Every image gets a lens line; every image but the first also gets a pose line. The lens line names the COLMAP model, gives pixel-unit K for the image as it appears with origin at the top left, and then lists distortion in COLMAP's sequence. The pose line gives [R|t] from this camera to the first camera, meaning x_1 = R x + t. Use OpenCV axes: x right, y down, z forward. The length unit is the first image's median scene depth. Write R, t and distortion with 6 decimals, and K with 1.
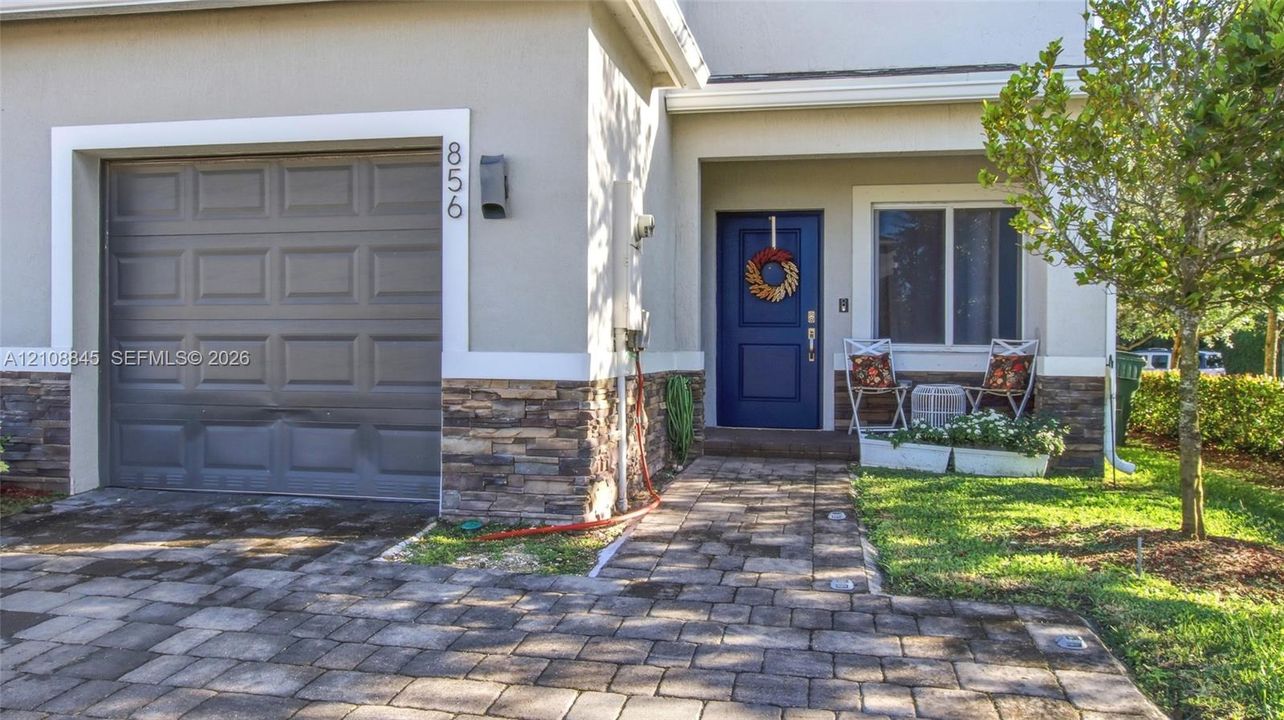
lens RADIAL K [[941.8, 0, 643.4], [0, 941.8, 313.3], [0, 0, 1]] dist [-0.001483, -0.000399]
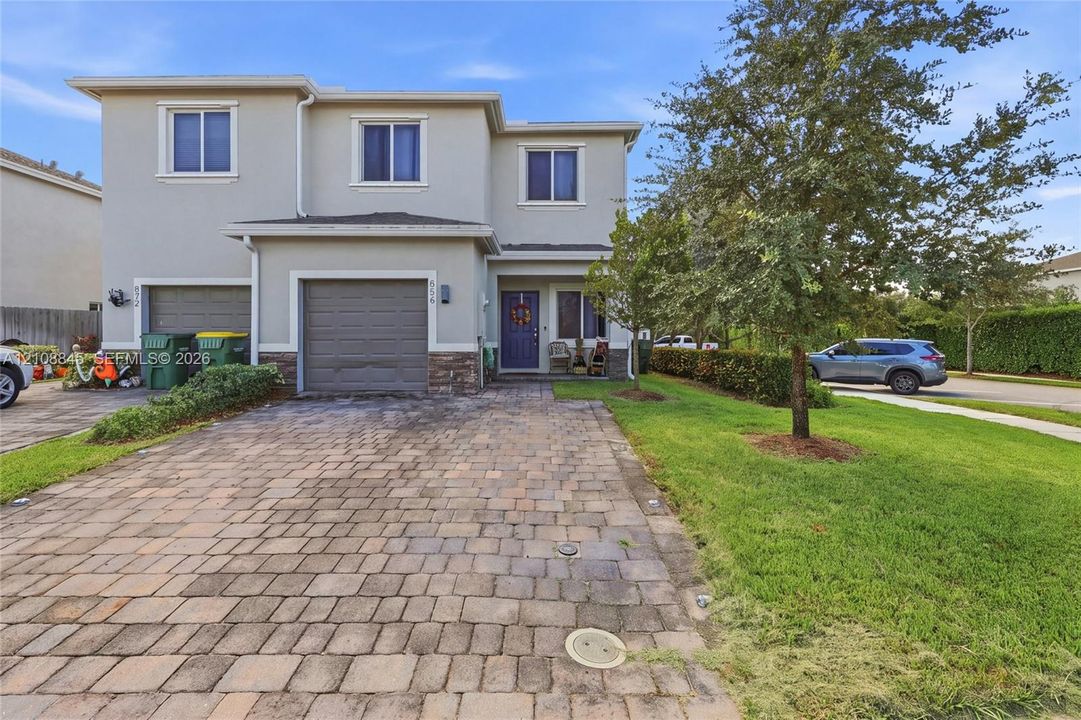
lens RADIAL K [[526.6, 0, 541.4], [0, 526.6, 333.7], [0, 0, 1]] dist [-0.022601, -0.000124]
pose [[0.980708, -0.008990, 0.195270, -0.117316], [0.004273, 0.999689, 0.024568, -0.024190], [-0.195430, -0.023260, 0.980442, -0.563262]]
